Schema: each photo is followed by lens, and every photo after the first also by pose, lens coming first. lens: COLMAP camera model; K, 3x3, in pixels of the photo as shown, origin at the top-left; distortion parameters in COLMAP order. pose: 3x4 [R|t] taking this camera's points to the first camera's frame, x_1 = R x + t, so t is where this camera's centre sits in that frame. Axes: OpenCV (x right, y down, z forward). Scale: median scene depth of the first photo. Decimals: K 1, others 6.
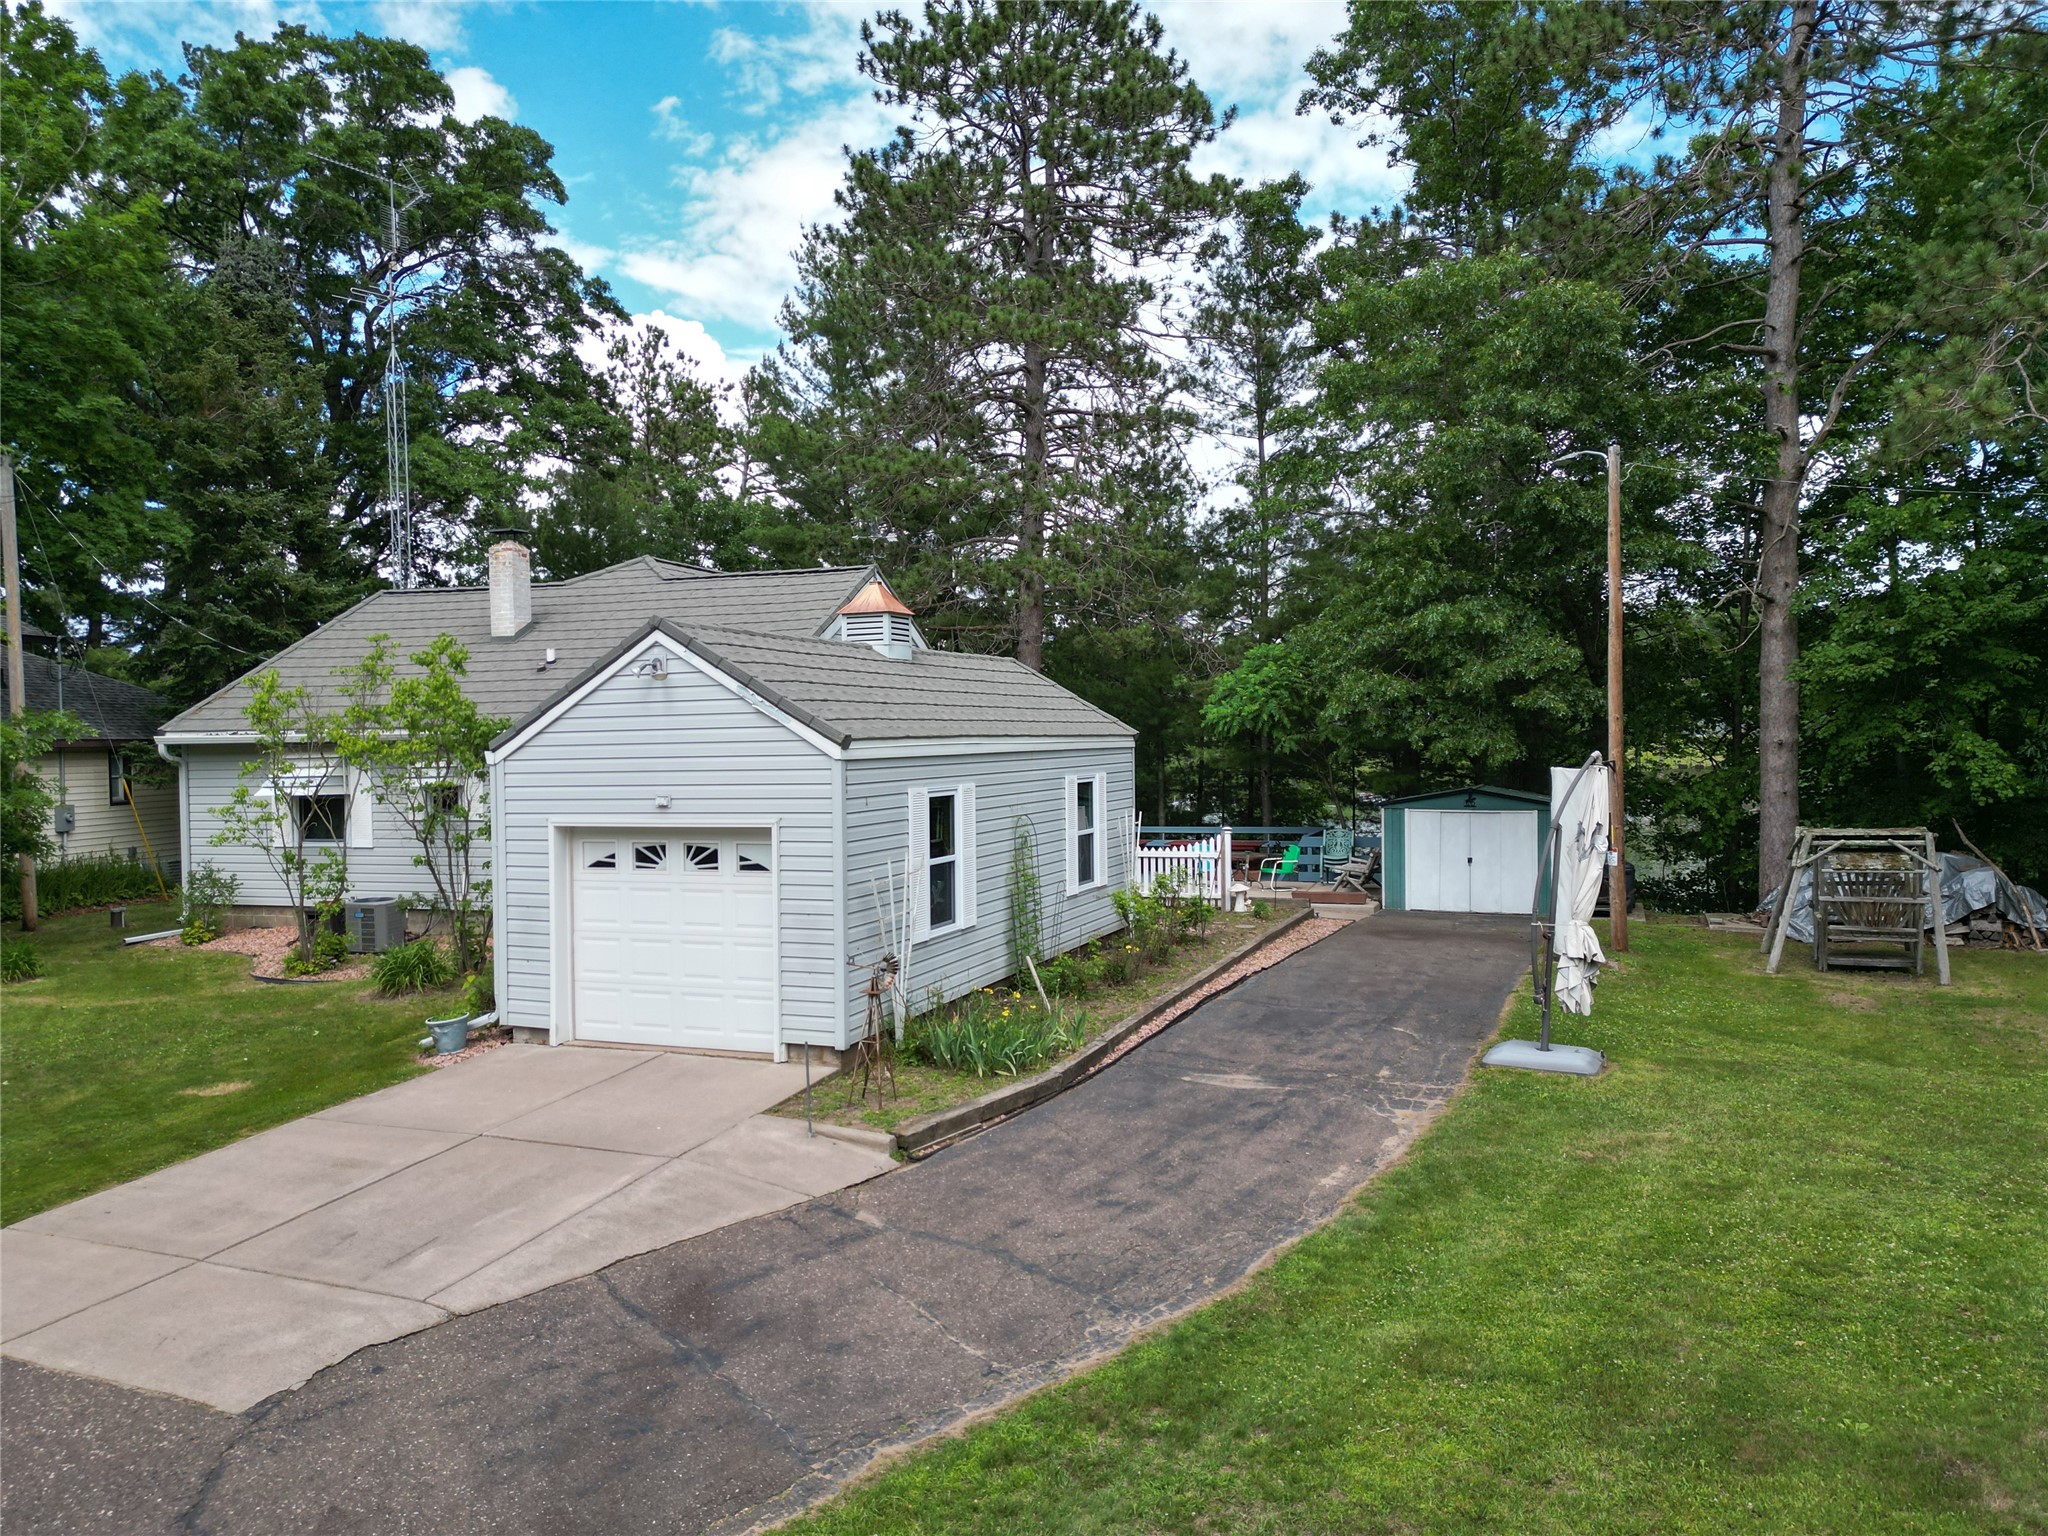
lens RADIAL K [[1382.4, 0, 994.8], [0, 1382.4, 761.8], [0, 0, 1]] dist [0.079125, -0.069191]
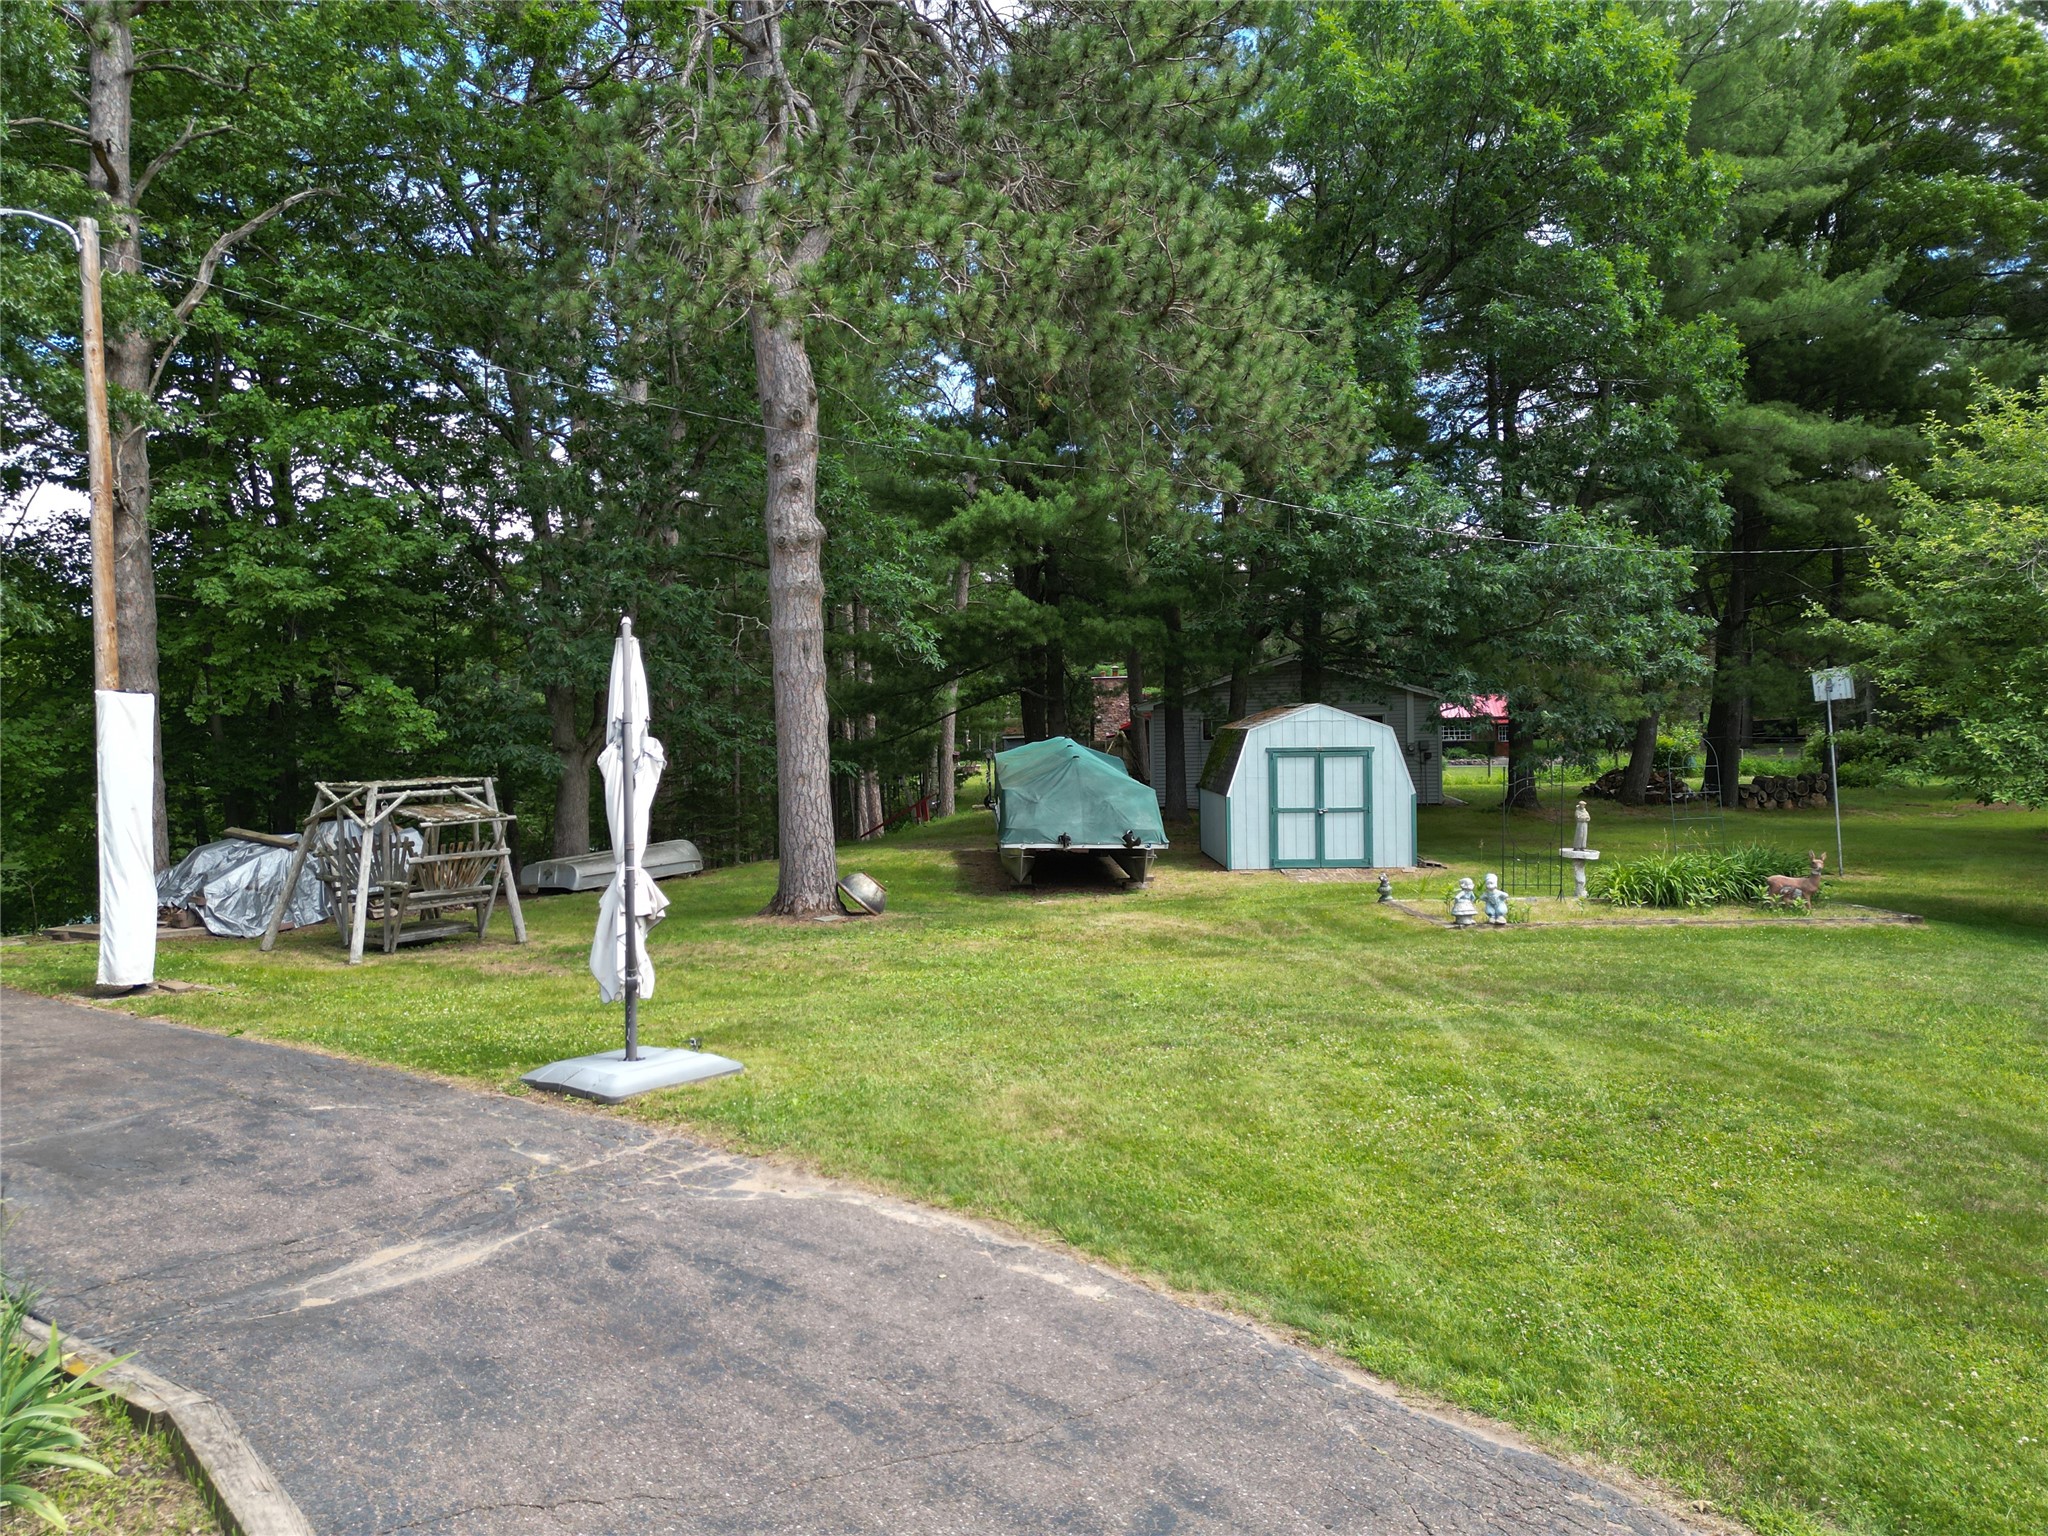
lens RADIAL K [[1429.4, 0, 1027.0], [0, 1429.4, 773.9], [0, 0, 1]] dist [0.119966, -0.126766]
pose [[0.211953, -0.016040, 0.977148, -0.230107], [0.030301, 0.999492, 0.009835, 0.069198], [-0.976810, 0.027524, 0.212331, 0.662442]]
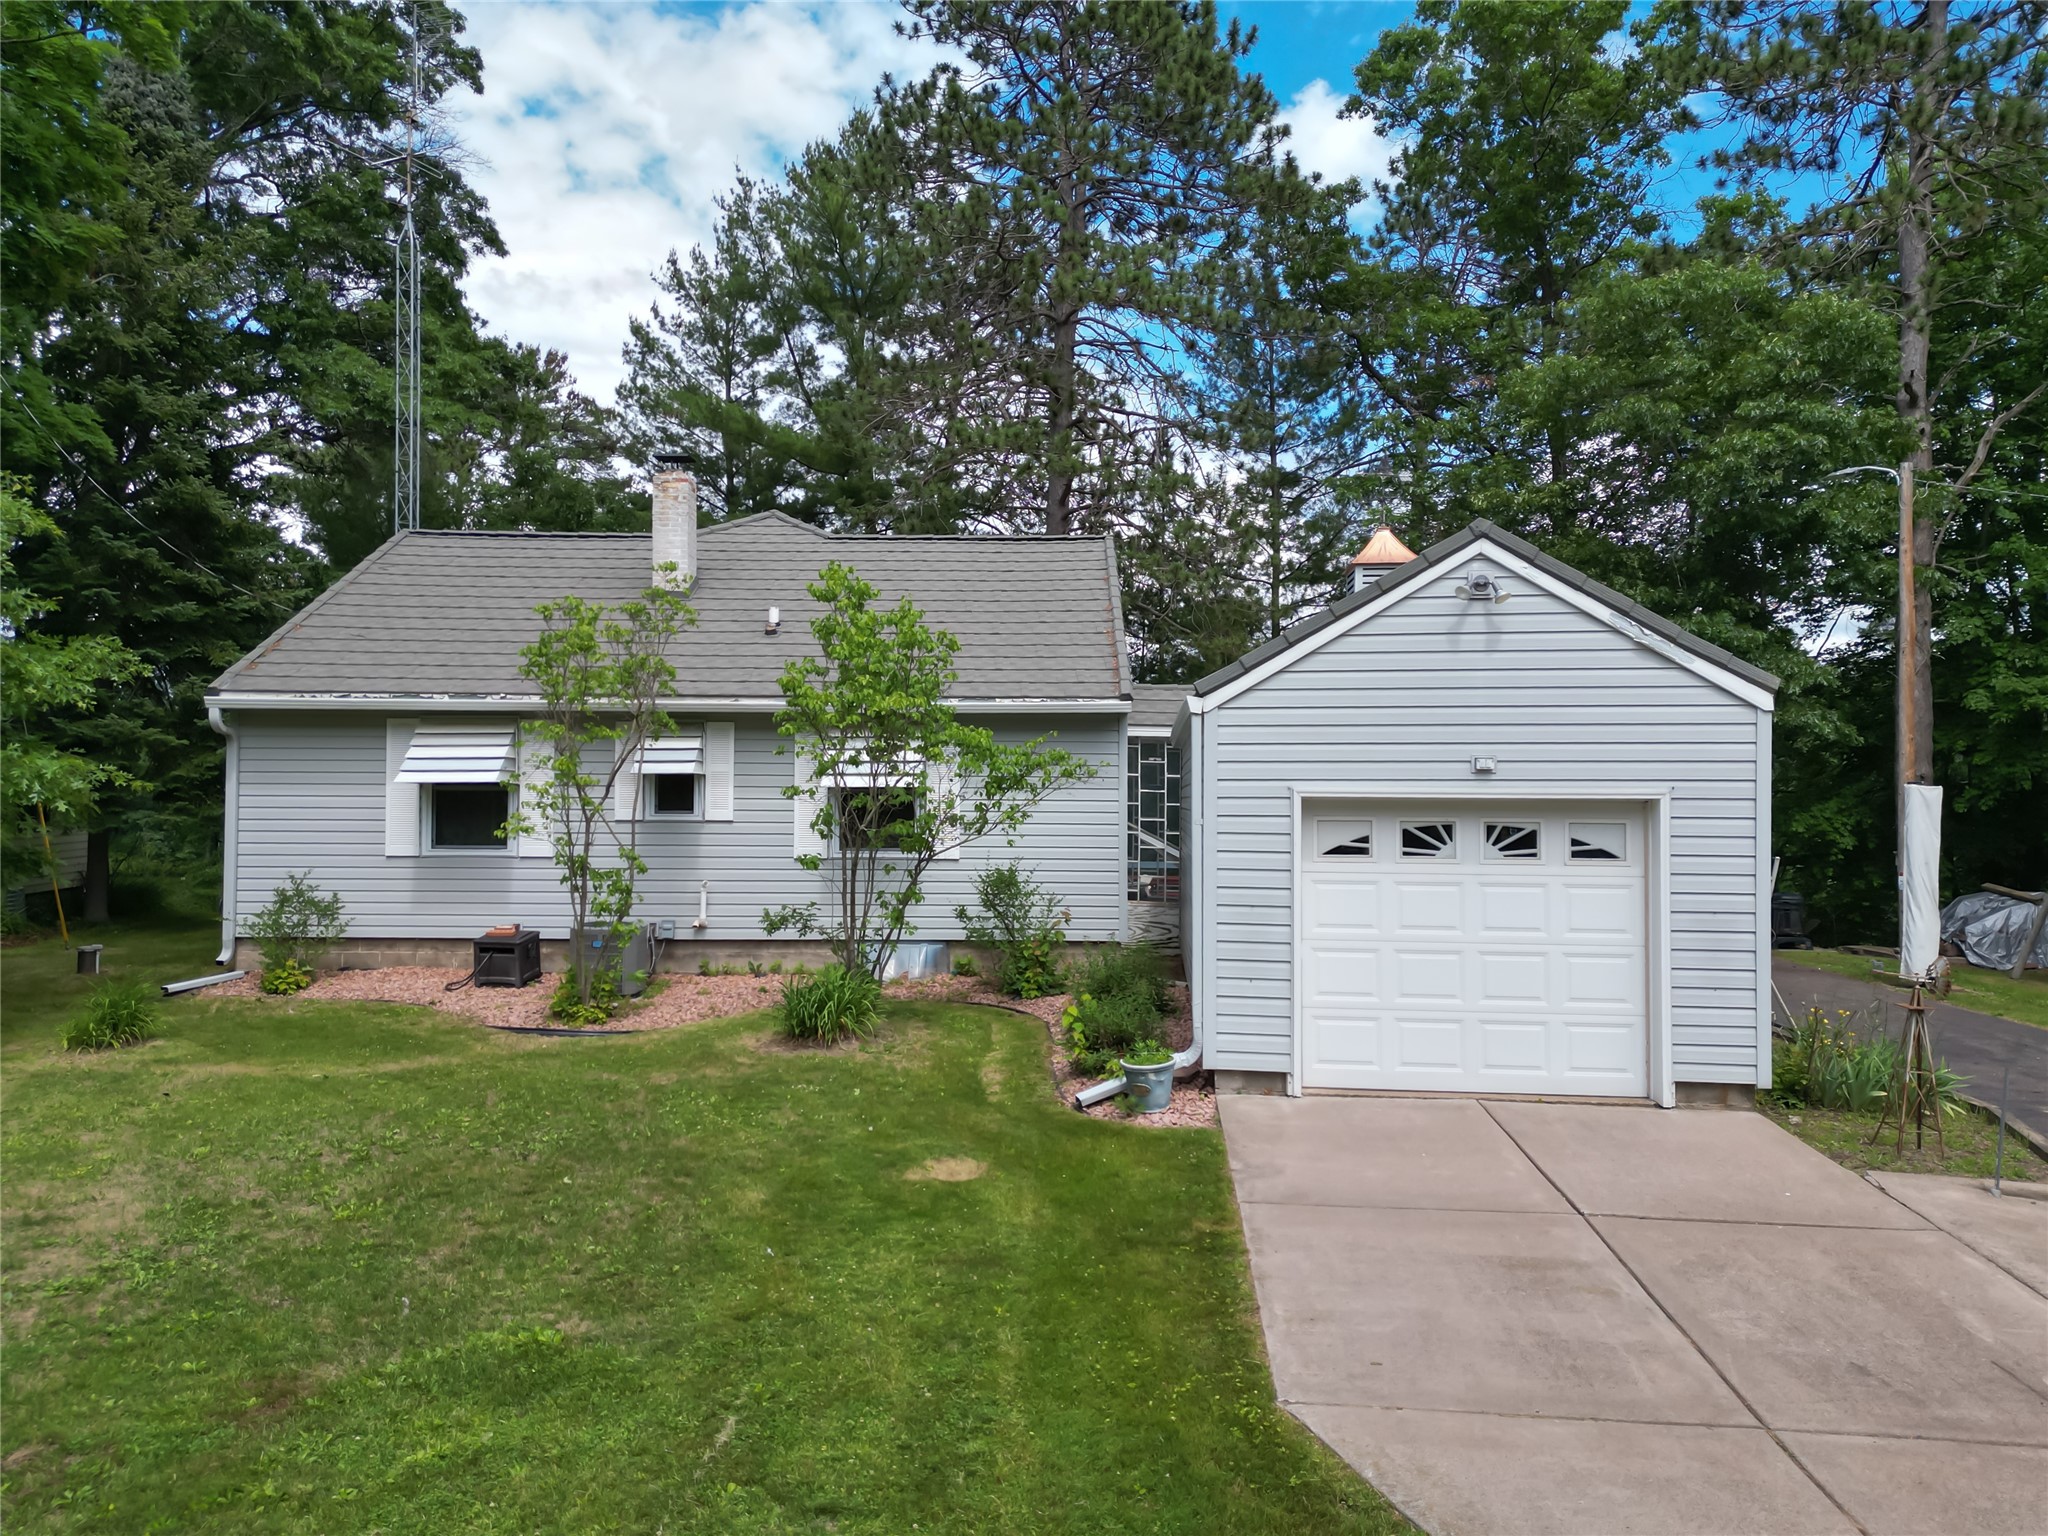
lens RADIAL K [[1429.4, 0, 1027.0], [0, 1429.4, 773.9], [0, 0, 1]] dist [0.119966, -0.126766]
pose [[0.957310, 0.028411, 0.287663, -0.683409], [-0.018840, 0.999175, -0.035984, 0.064574], [-0.288448, 0.029028, 0.957056, 0.308665]]
